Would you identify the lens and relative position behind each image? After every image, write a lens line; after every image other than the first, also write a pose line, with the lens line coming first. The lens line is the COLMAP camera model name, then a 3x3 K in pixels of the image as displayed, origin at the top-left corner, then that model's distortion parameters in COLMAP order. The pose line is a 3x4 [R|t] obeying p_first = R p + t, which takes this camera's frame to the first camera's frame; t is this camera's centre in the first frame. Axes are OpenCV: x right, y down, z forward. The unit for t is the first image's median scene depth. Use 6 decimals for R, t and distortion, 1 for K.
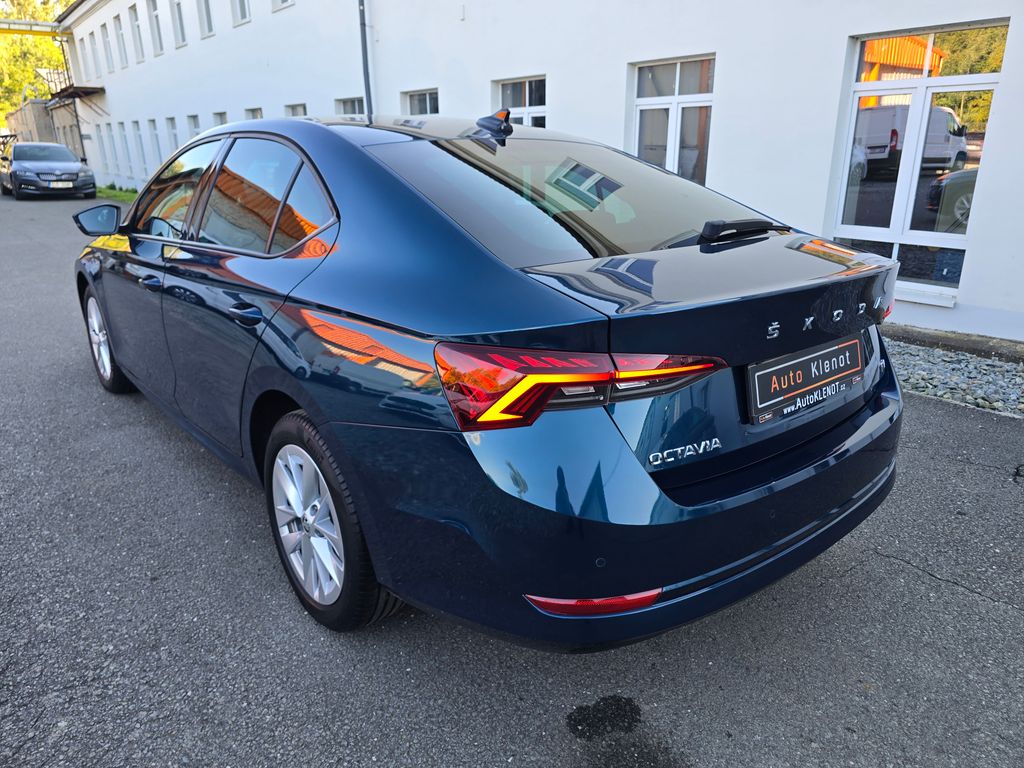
lens RADIAL K [[690.3, 0, 512.0], [0, 690.3, 384.0], [0, 0, 1]] dist [-0.002950, -0.000355]
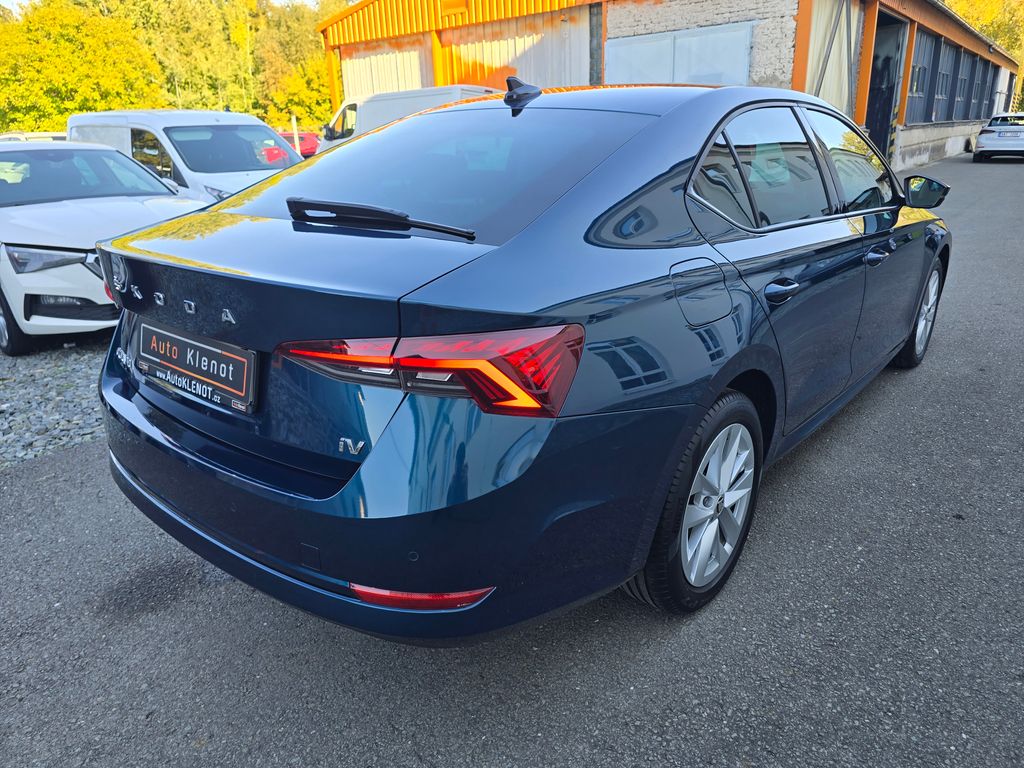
lens RADIAL K [[690.3, 0, 512.0], [0, 690.3, 384.0], [0, 0, 1]] dist [-0.002950, -0.000355]
pose [[0.205390, 0.320168, -0.924828, 1.443224], [-0.303750, 0.919163, 0.250749, -0.367095], [0.930350, 0.229415, 0.286038, 1.152100]]
